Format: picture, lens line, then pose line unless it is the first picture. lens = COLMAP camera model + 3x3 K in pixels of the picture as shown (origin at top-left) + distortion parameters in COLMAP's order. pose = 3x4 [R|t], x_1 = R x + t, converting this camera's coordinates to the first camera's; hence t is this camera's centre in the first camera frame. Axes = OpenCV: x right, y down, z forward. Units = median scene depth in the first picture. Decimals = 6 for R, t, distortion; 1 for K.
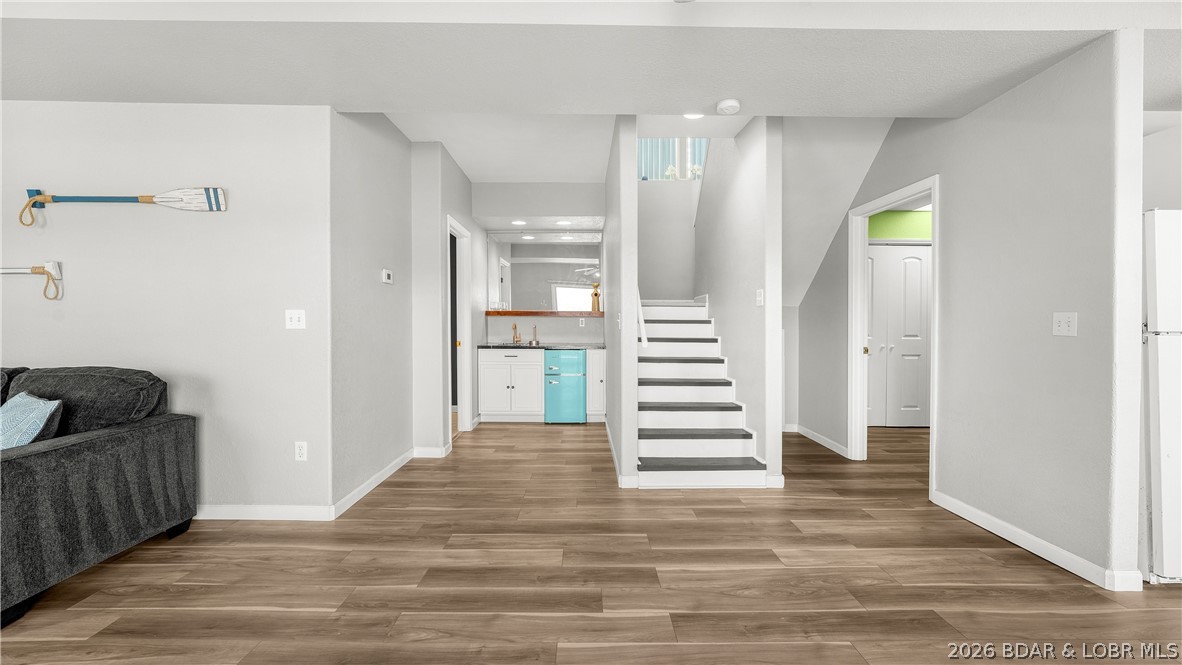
lens RADIAL K [[481.5, 0, 591.8], [0, 481.5, 328.4], [0, 0, 1]] dist [-0.000876, 0.000681]
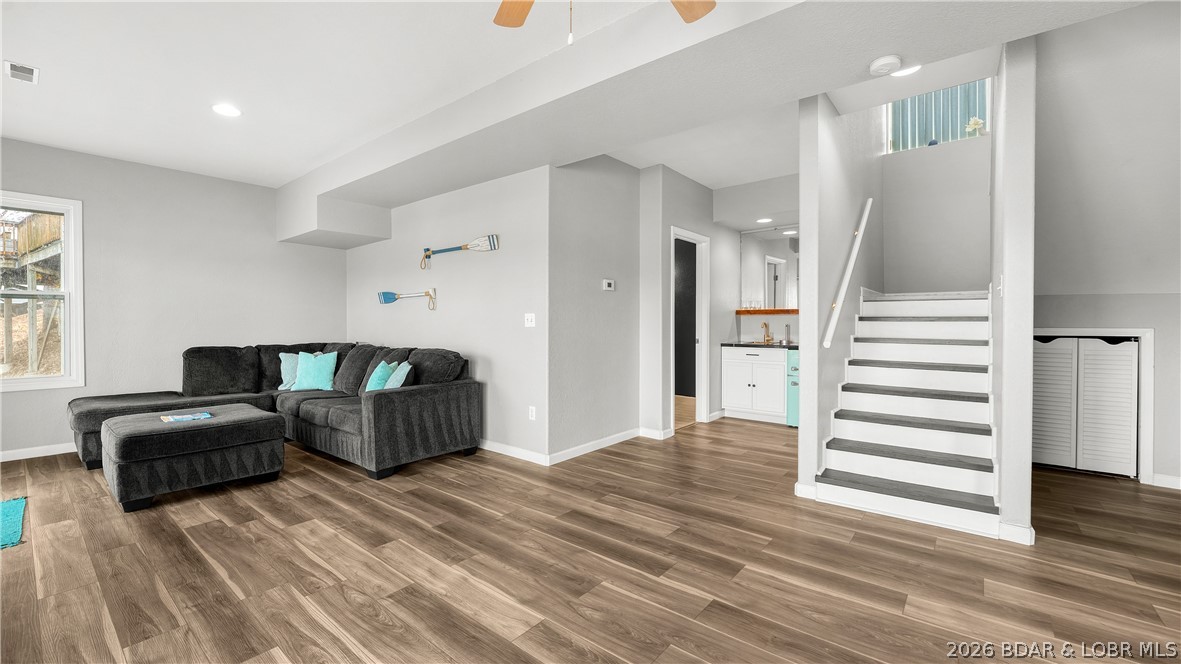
lens RADIAL K [[481.1, 0, 591.3], [0, 481.1, 327.9], [0, 0, 1]] dist [-0.000876, 0.000681]
pose [[0.770772, 0.002160, -0.637107, 0.440579], [-0.001588, 0.999998, 0.001470, 0.001671], [0.637109, -0.000121, 0.770774, 0.019602]]
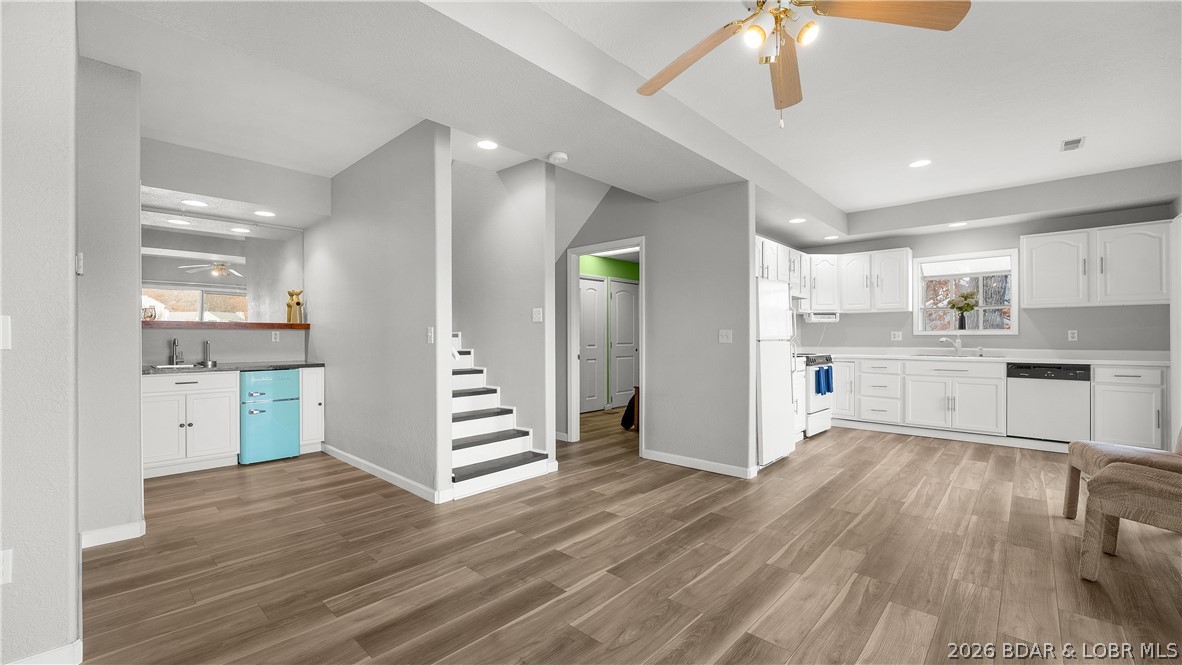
lens RADIAL K [[471.8, 0, 585.2], [0, 471.8, 329.0], [0, 0, 1]] dist [-0.001911, 0.000044]
pose [[0.699756, 0.008875, 0.714326, -0.529952], [0.010791, 0.999677, -0.022990, -0.002292], [-0.714300, 0.023796, 0.699435, 0.124850]]
